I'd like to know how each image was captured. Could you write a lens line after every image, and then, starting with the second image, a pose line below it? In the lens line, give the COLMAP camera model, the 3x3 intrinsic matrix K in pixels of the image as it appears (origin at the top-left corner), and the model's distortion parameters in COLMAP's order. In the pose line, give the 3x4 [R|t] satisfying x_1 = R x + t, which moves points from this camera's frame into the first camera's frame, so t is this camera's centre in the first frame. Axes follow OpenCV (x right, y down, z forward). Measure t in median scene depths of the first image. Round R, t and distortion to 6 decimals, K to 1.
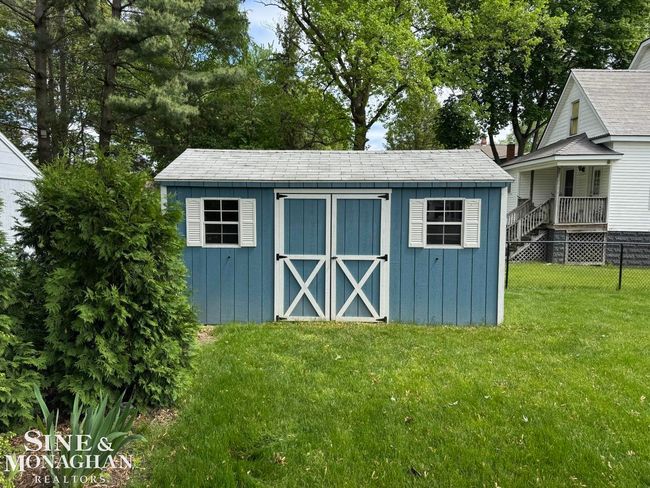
lens RADIAL K [[447.7, 0, 324.4], [0, 447.7, 244.2], [0, 0, 1]] dist [0.027414, -0.019596]
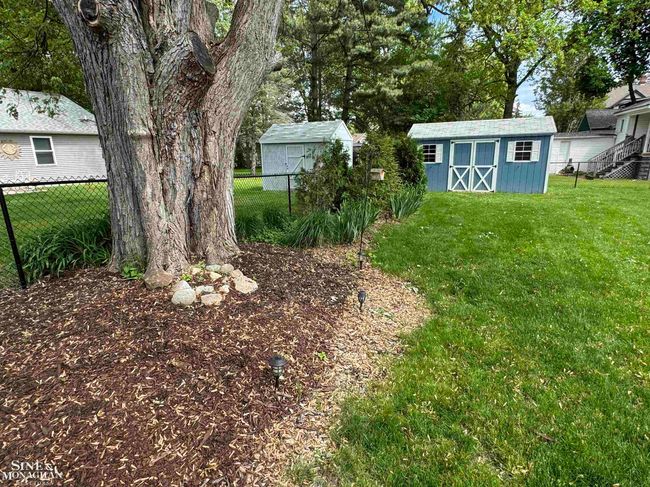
lens RADIAL K [[341.8, 0, 324.1], [0, 341.8, 242.3], [0, 0, 1]] dist [-0.004354, 0.000941]
pose [[0.910803, 0.075366, -0.405903, 0.067973], [-0.000851, 0.983537, 0.180707, 0.102524], [0.412839, -0.164243, 0.895873, -1.163584]]
